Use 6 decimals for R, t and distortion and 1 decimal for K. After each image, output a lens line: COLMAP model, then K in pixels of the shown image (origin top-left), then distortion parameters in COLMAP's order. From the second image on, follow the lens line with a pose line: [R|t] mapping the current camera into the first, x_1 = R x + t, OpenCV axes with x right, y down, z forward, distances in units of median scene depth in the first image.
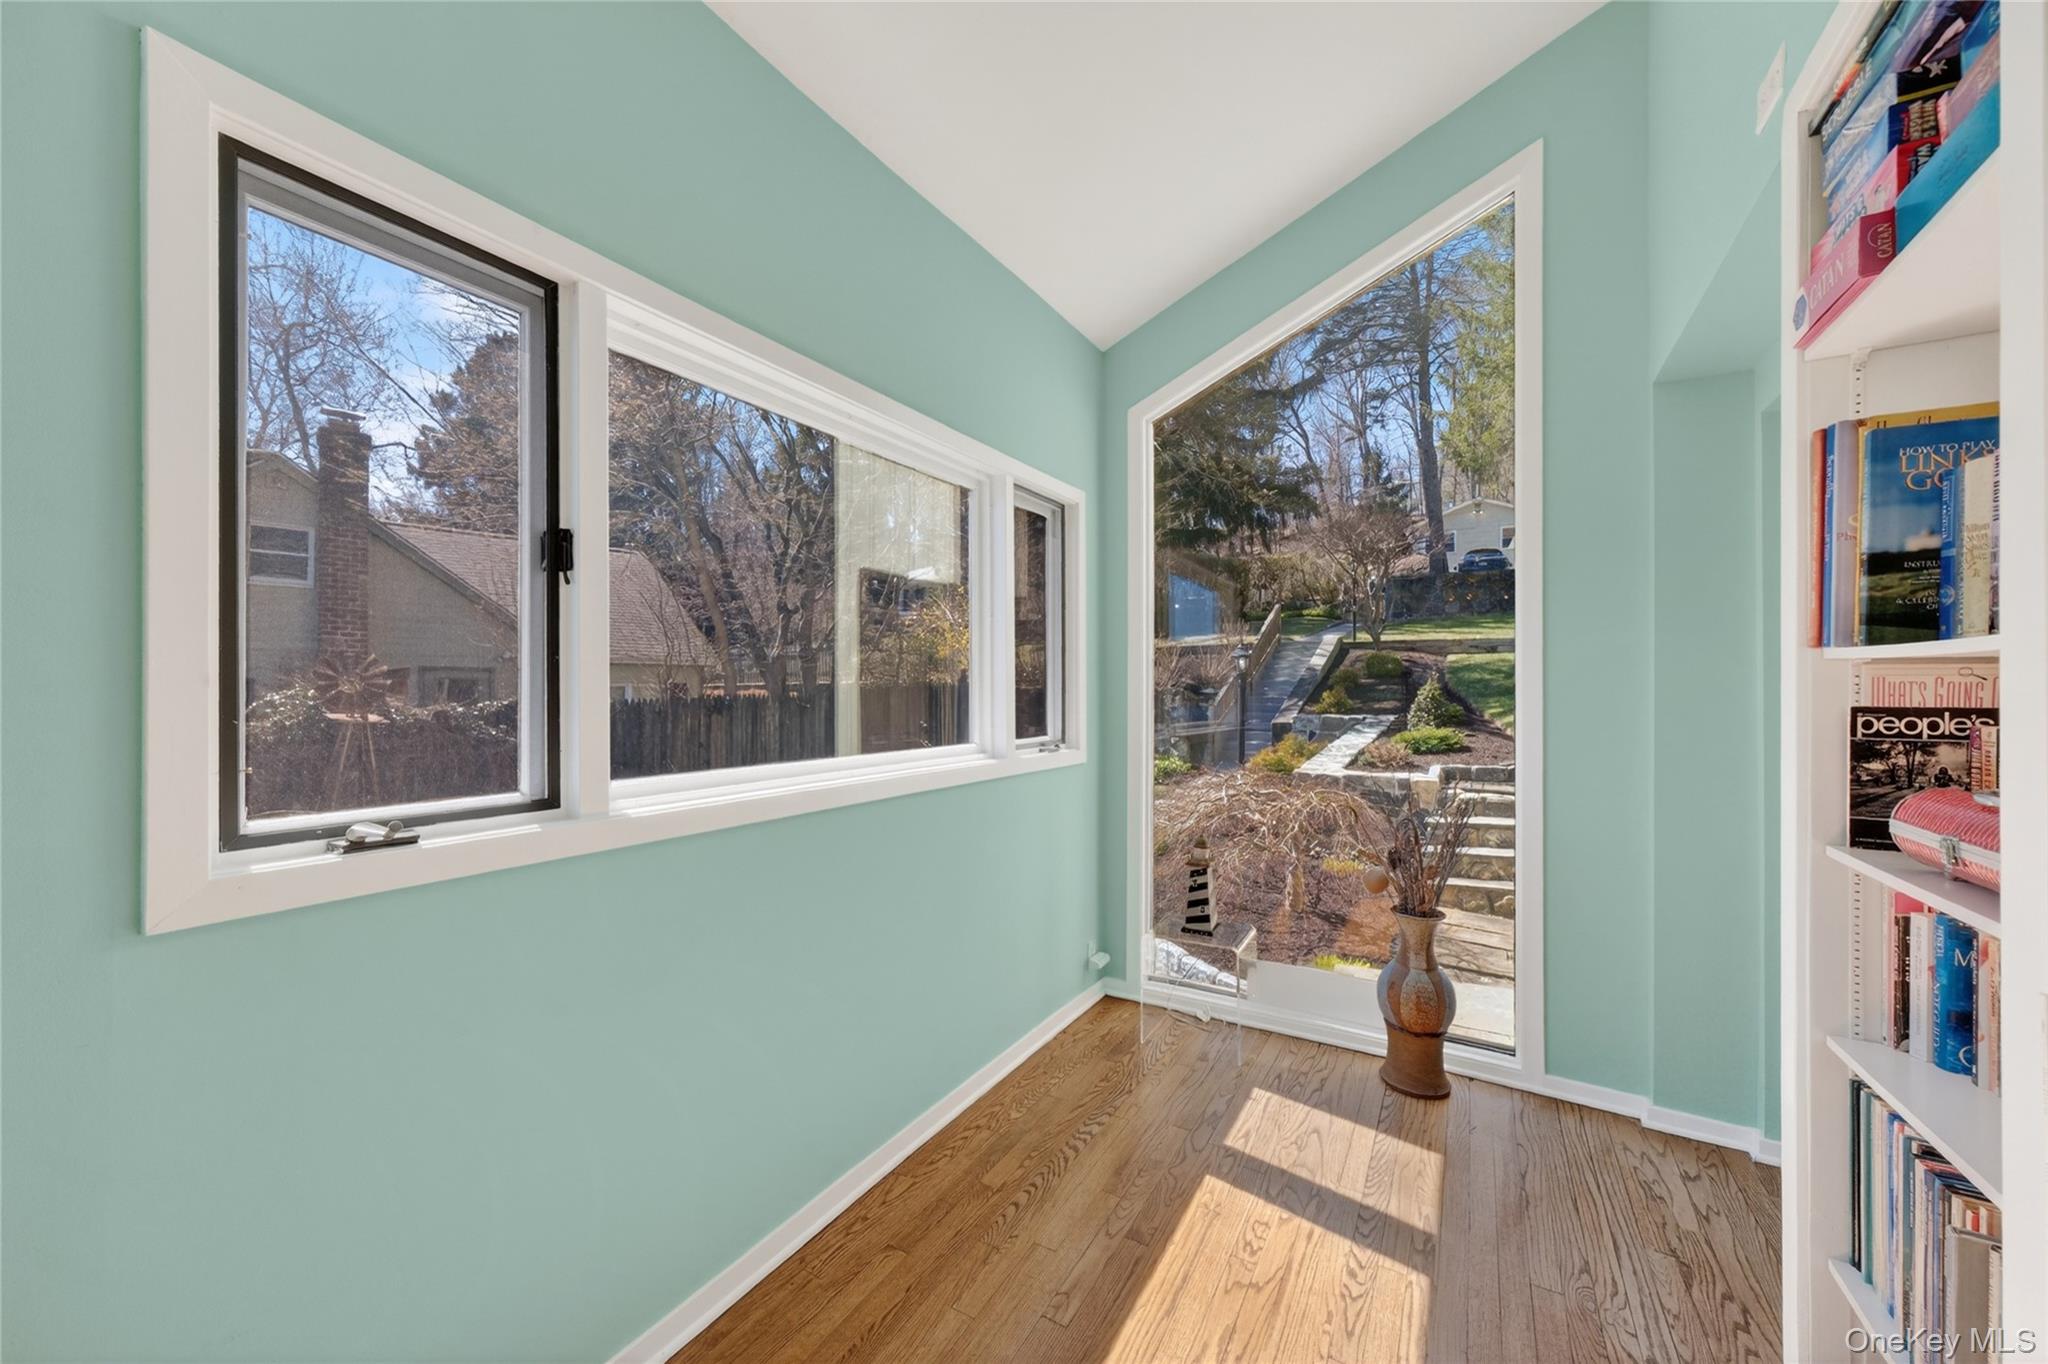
lens RADIAL K [[771.5, 0, 1034.1], [0, 771.5, 688.5], [0, 0, 1]] dist [-0.003053, 0.000400]
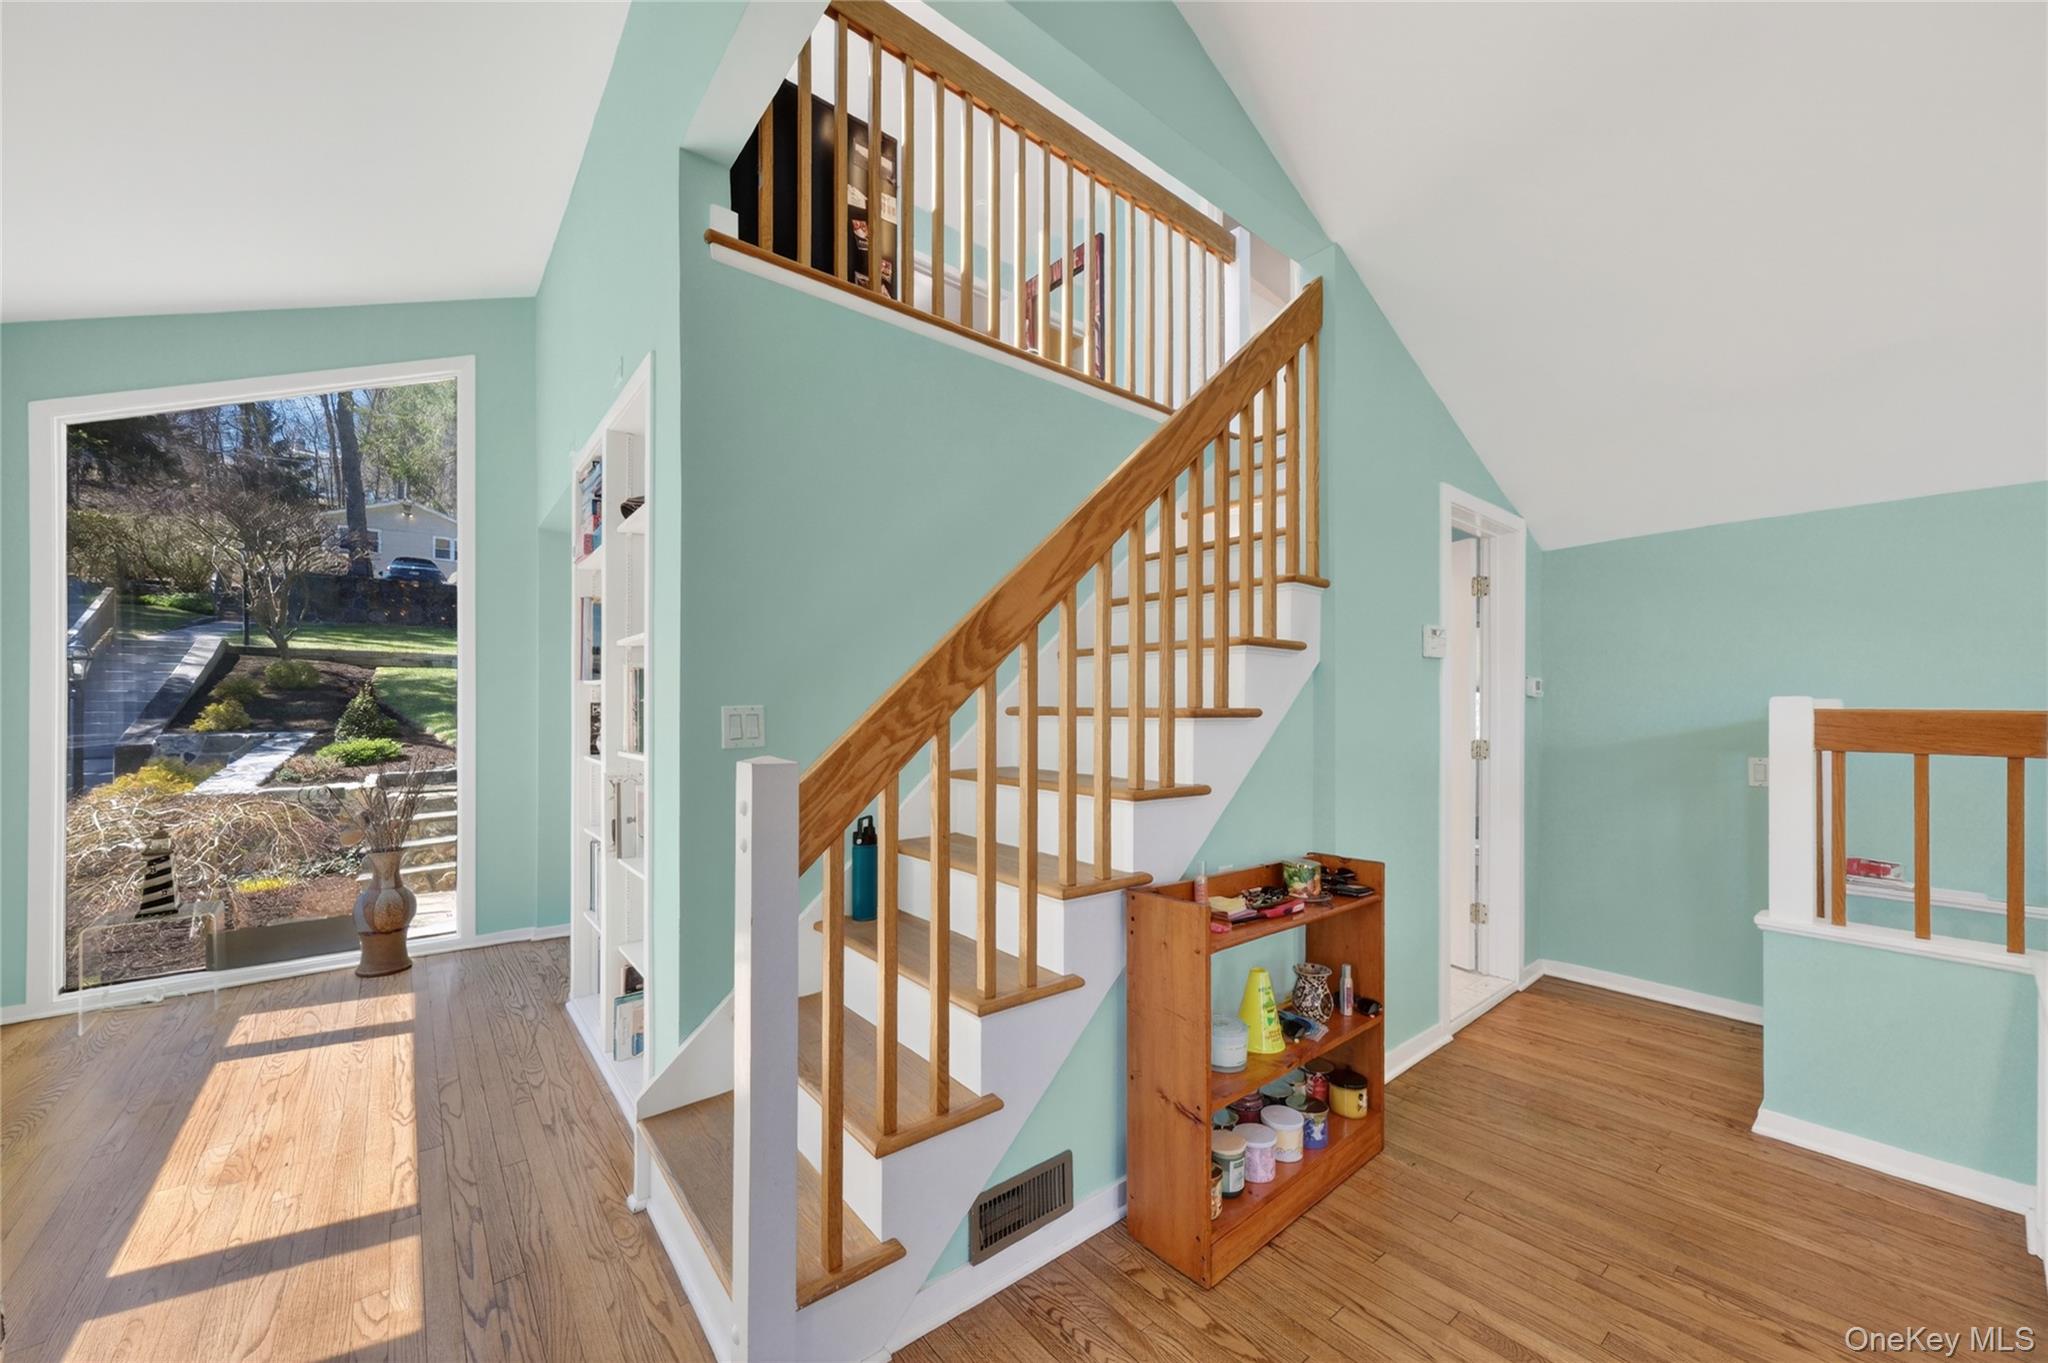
lens RADIAL K [[771.5, 0, 1029.4], [0, 771.5, 701.1], [0, 0, 1]] dist [-0.003053, 0.000400]
pose [[0.358591, 0.000677, 0.933495, -0.114696], [0.002852, 0.999994, -0.001821, 0.004290], [-0.933491, 0.003315, 0.358587, -0.176489]]
